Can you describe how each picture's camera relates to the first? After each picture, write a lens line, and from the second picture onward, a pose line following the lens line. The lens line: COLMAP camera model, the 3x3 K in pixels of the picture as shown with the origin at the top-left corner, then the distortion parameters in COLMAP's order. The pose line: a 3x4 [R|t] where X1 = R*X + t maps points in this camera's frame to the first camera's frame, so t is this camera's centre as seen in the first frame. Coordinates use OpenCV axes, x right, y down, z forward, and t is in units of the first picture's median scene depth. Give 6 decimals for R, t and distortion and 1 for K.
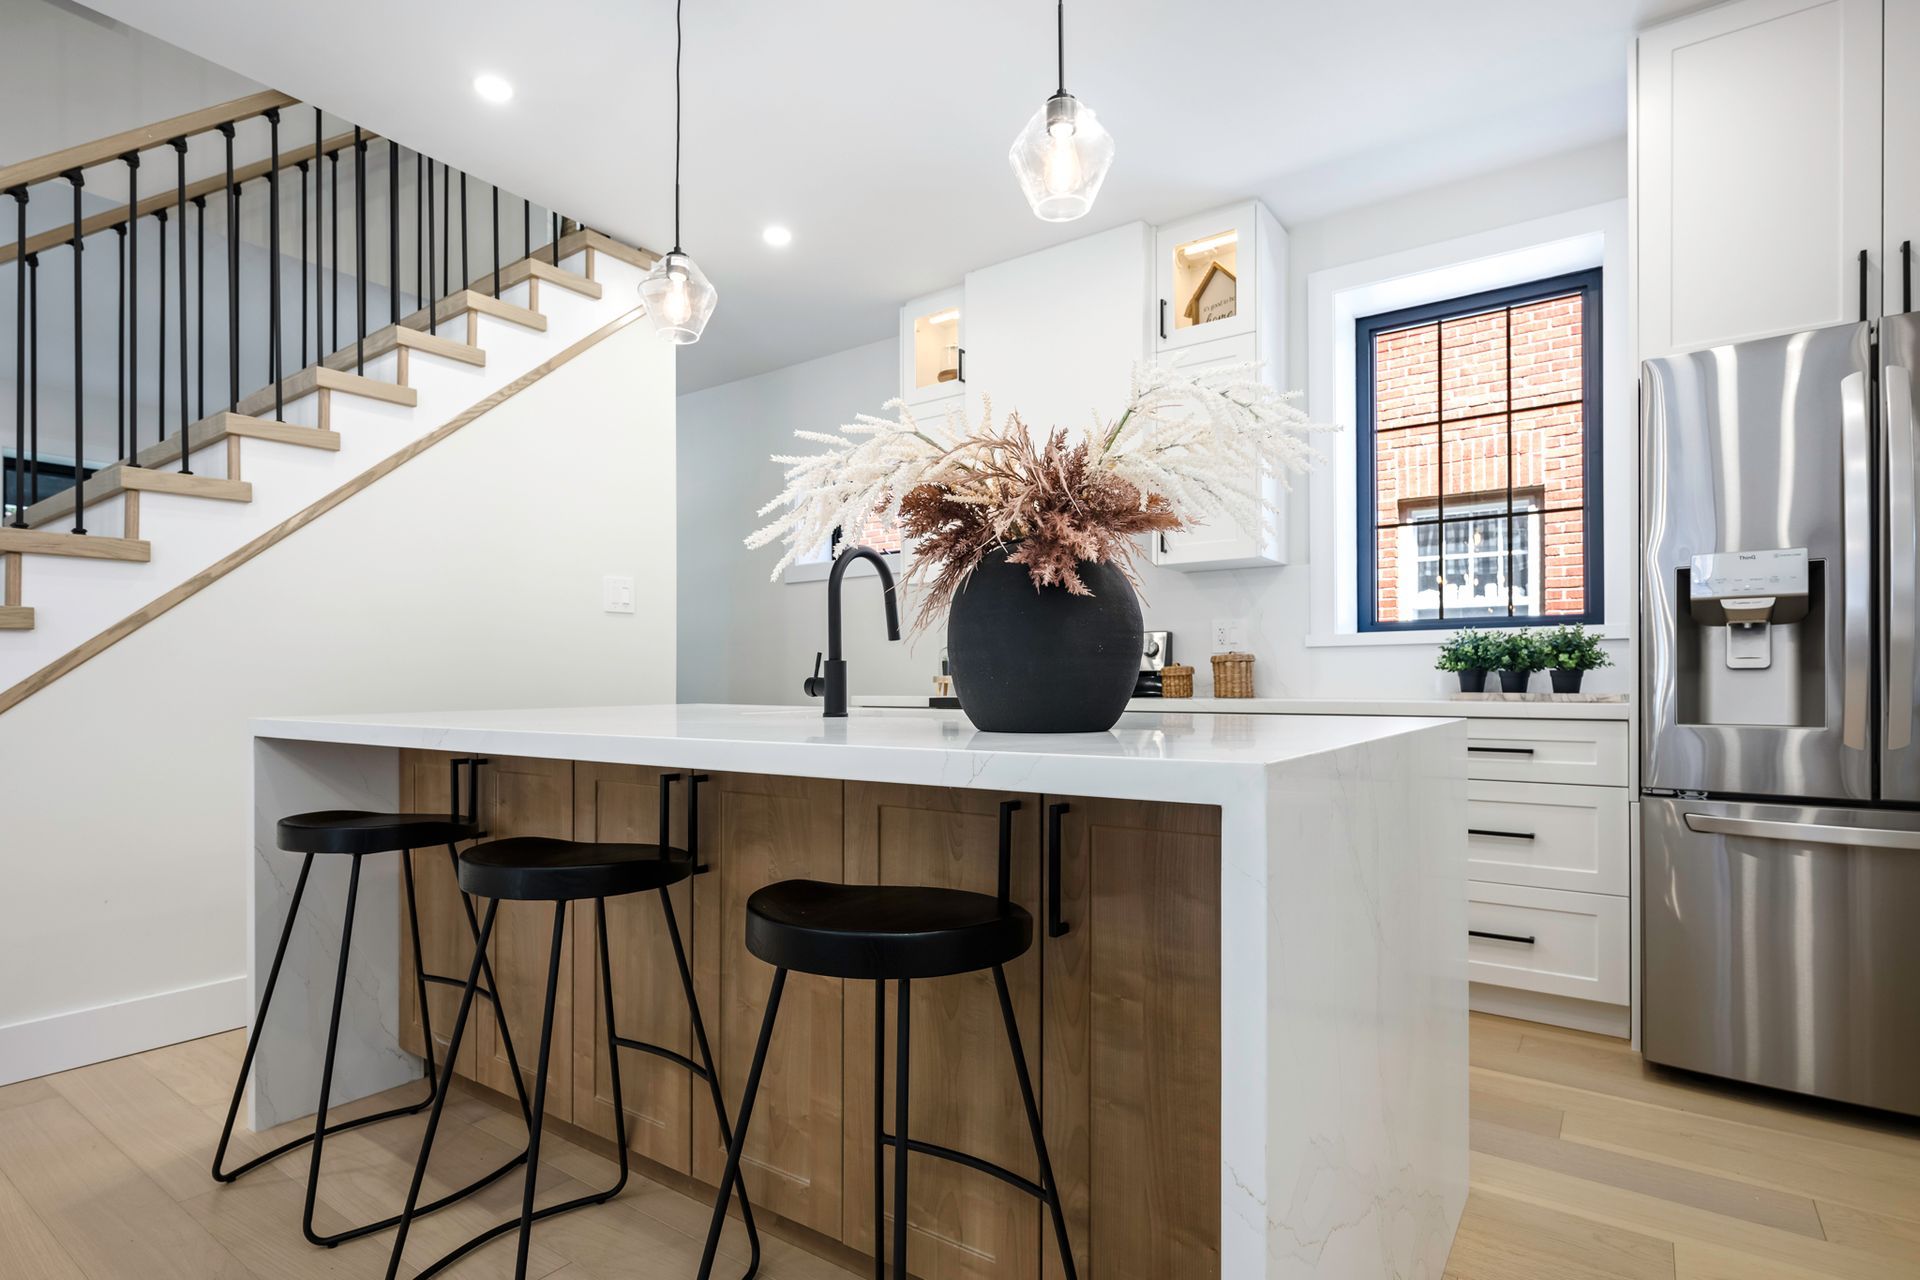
lens RADIAL K [[943.4, 0, 959.1], [0, 943.4, 681.8], [0, 0, 1]] dist [0.001264, 0.000266]
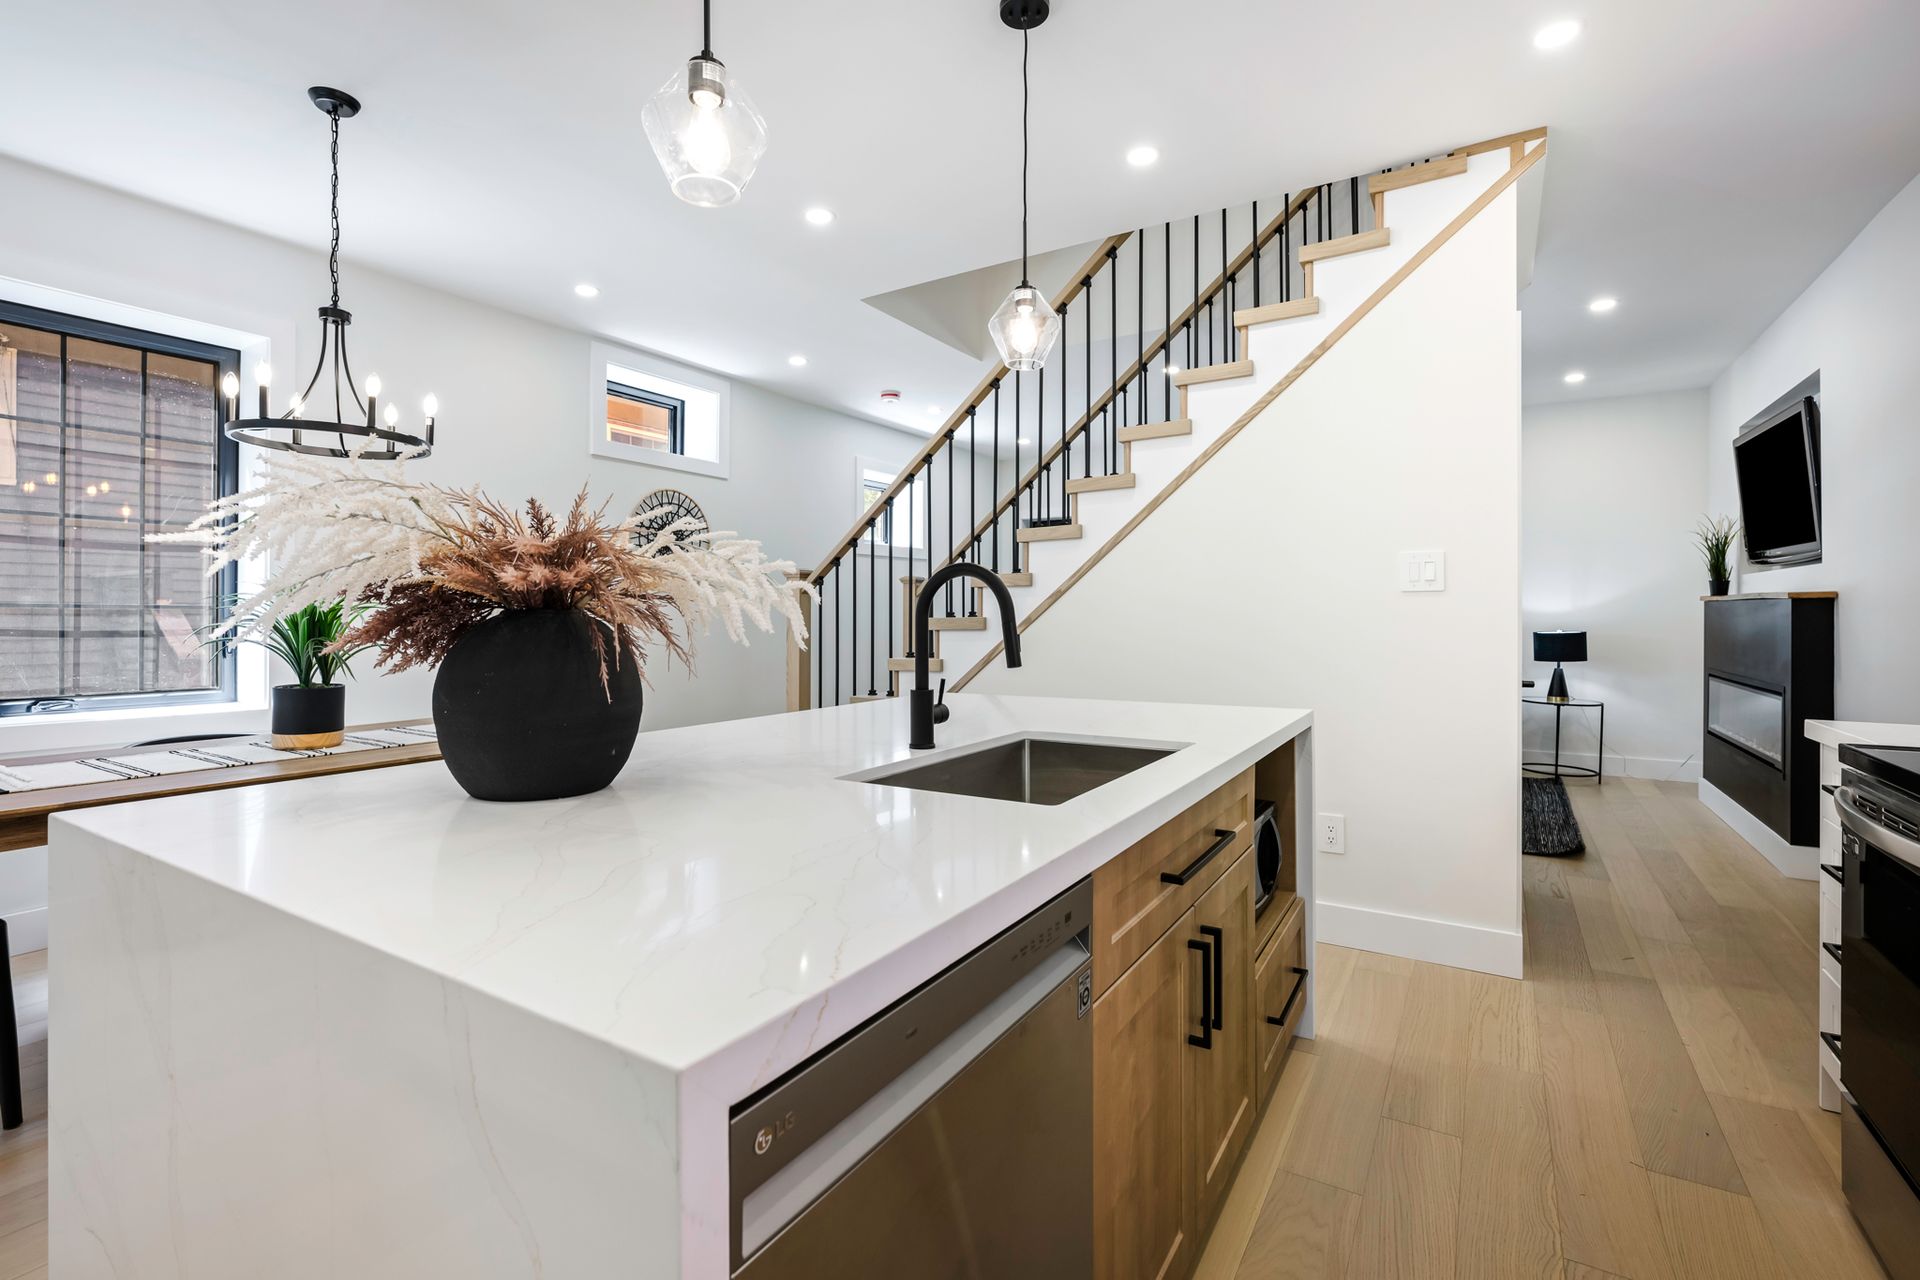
lens RADIAL K [[849.5, 0, 957.7], [0, 849.5, 616.6], [0, 0, 1]] dist [-0.000197, 0.000005]
pose [[0.059988, 0.003065, -0.998194, 0.431168], [0.002632, 0.999991, 0.003229, -0.058752], [0.998196, -0.002821, 0.059980, 0.578627]]
